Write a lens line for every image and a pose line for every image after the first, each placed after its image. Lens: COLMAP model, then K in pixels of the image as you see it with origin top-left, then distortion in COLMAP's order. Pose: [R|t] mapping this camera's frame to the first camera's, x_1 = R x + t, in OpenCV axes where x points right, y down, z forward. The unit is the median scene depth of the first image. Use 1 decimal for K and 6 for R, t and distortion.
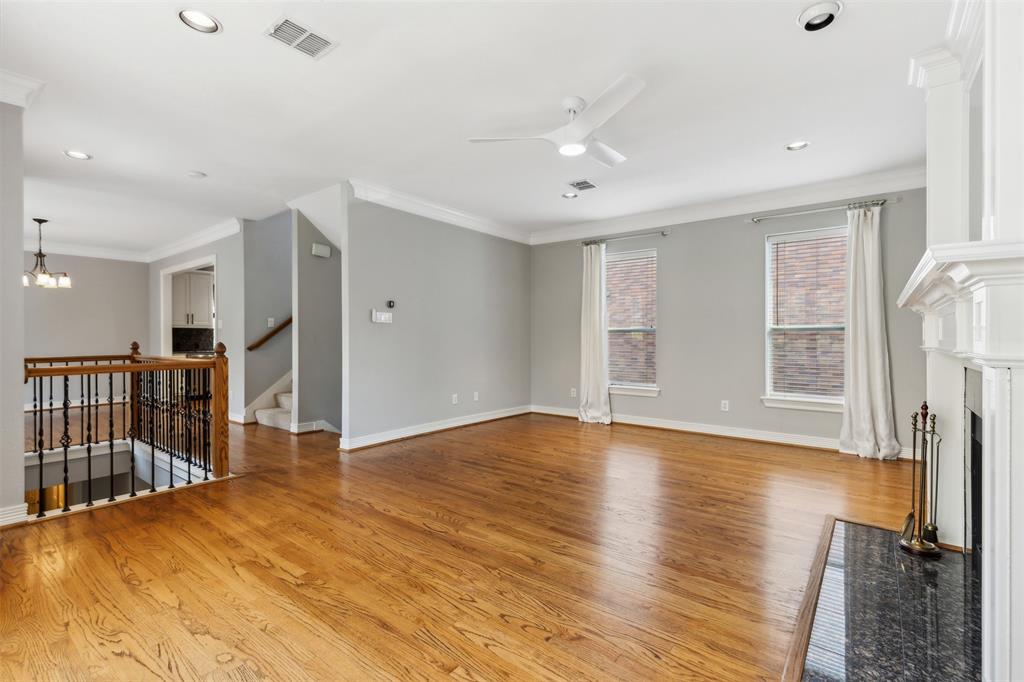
lens RADIAL K [[462.8, 0, 519.1], [0, 462.8, 337.1], [0, 0, 1]] dist [0.012865, -0.001039]
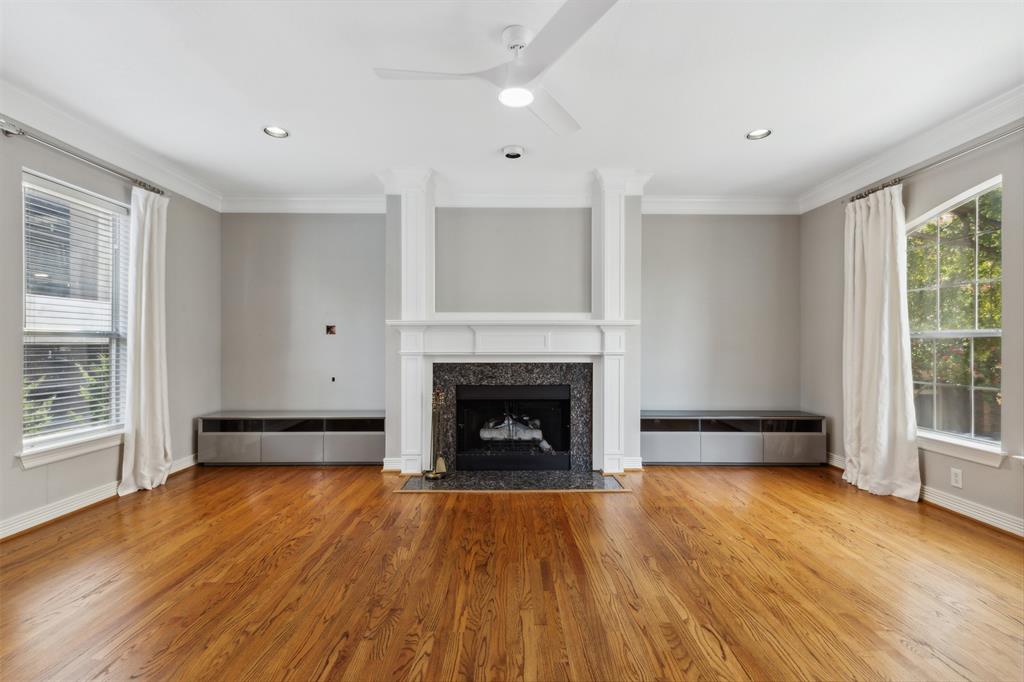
lens RADIAL K [[462.8, 0, 517.3], [0, 462.8, 343.4], [0, 0, 1]] dist [0.012865, -0.001039]
pose [[-0.617483, -0.002557, 0.786580, -0.345912], [-0.000106, 0.999995, 0.003167, -0.006429], [-0.786584, 0.001872, -0.617481, 1.063388]]
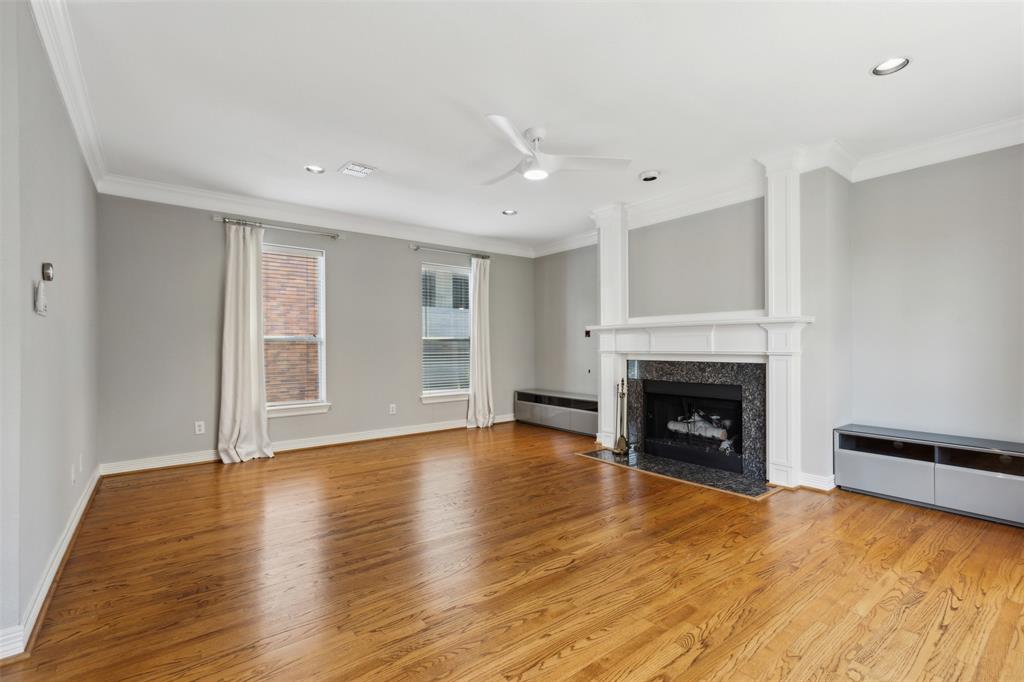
lens RADIAL K [[462.8, 0, 516.7], [0, 462.8, 344.3], [0, 0, 1]] dist [0.012865, -0.001039]
pose [[0.247718, -0.000824, 0.968832, -0.688419], [0.006520, 0.999978, -0.000816, -0.002330], [-0.968810, 0.006519, 0.247718, 0.565371]]
